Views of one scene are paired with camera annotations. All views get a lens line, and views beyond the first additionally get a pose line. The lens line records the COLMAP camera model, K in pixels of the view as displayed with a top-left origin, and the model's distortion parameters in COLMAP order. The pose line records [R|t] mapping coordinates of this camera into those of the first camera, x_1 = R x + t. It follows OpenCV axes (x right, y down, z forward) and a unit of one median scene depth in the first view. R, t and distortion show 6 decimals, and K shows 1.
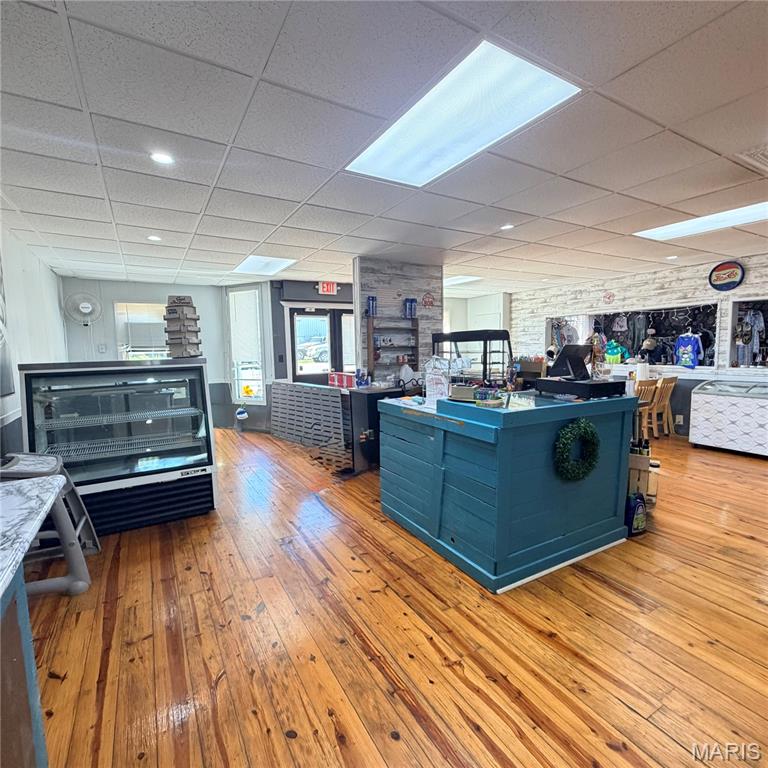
lens RADIAL K [[409.4, 0, 385.3], [0, 409.4, 384.9], [0, 0, 1]] dist [0.001611, -0.001021]
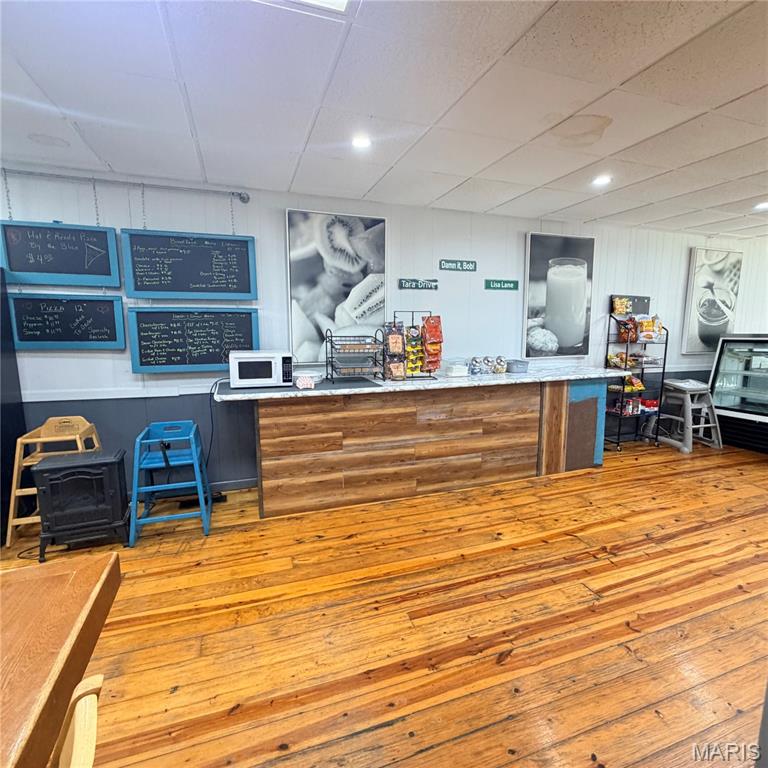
lens RADIAL K [[409.4, 0, 382.7], [0, 409.4, 386.7], [0, 0, 1]] dist [0.001611, -0.001021]
pose [[-0.187671, 0.154170, -0.970057, 1.731769], [-0.091339, 0.980587, 0.173514, 0.000415], [0.977976, 0.121167, -0.169946, -0.115802]]
